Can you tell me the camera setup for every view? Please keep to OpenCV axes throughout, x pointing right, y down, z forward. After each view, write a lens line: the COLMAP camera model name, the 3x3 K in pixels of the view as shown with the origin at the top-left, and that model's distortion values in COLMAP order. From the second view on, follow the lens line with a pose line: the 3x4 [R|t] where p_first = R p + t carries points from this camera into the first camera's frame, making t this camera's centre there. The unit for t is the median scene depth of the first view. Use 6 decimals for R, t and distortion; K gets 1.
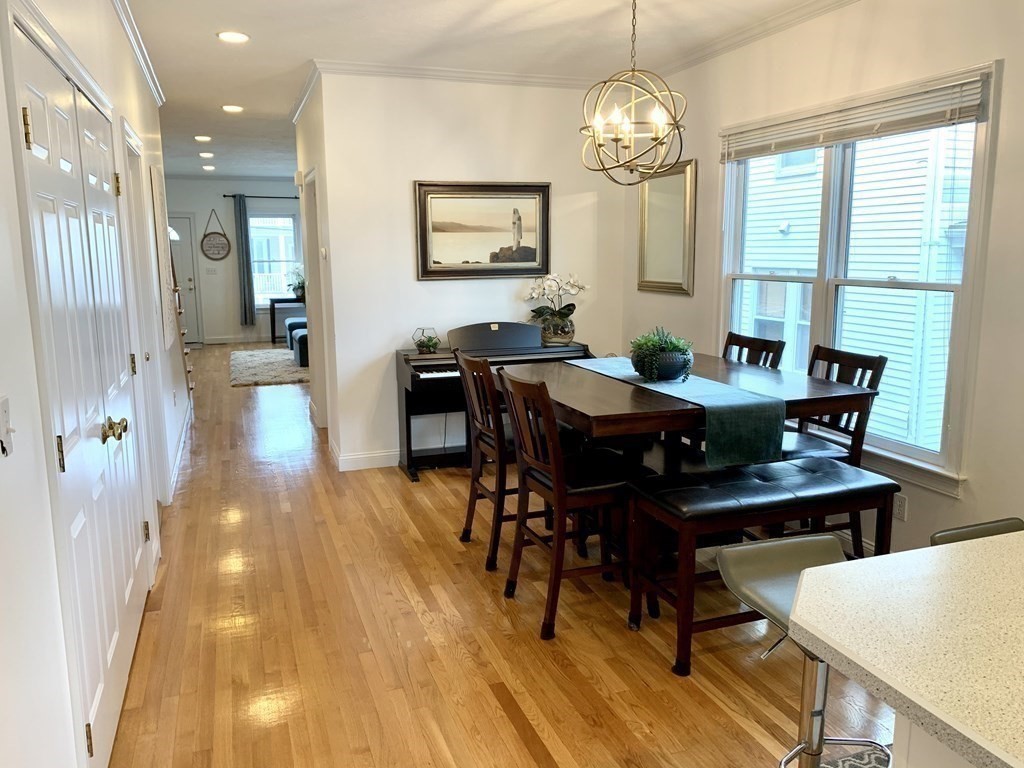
lens RADIAL K [[782.5, 0, 509.8], [0, 782.5, 384.5], [0, 0, 1]] dist [0.027987, -0.042581]
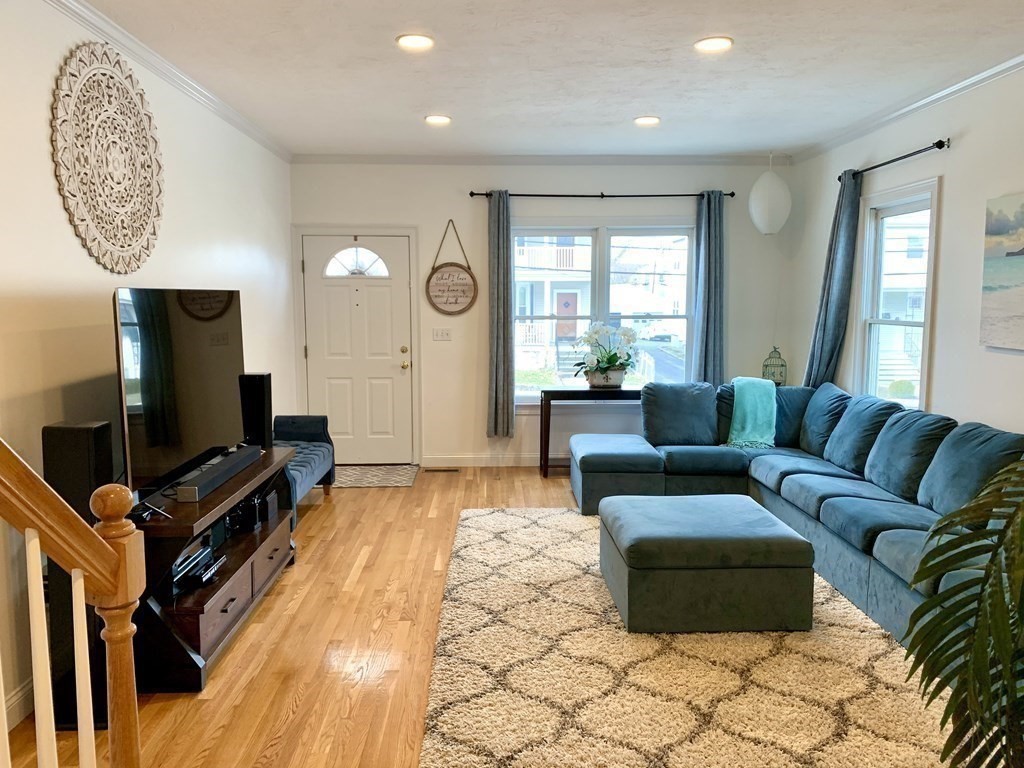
lens RADIAL K [[782.5, 0, 513.6], [0, 782.5, 383.7], [0, 0, 1]] dist [0.027987, -0.042581]
pose [[0.951104, 0.041608, -0.306054, -0.284217], [-0.059828, 0.996936, -0.050390, -0.147681], [0.303020, 0.066237, 0.950680, 0.861387]]
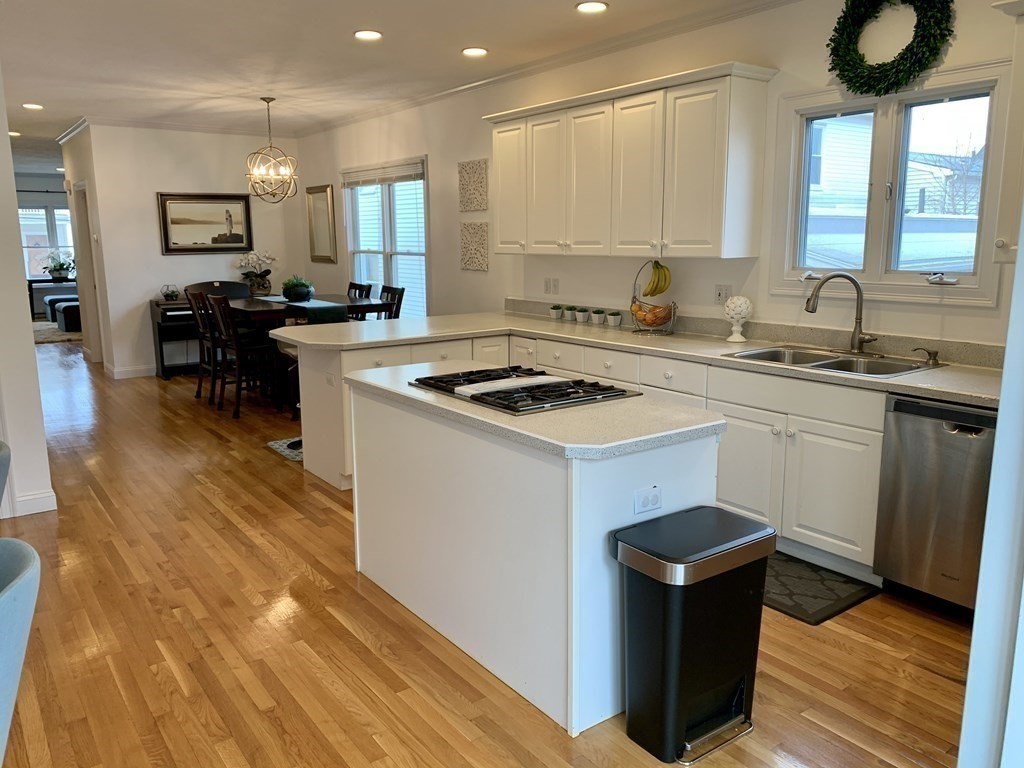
lens RADIAL K [[782.5, 0, 515.0], [0, 782.5, 381.5], [0, 0, 1]] dist [0.027987, -0.042581]
pose [[0.958217, -0.047633, 0.282050, 0.101597], [0.044900, 0.998861, 0.016150, 0.125717], [-0.282498, -0.002811, 0.959264, -0.704396]]
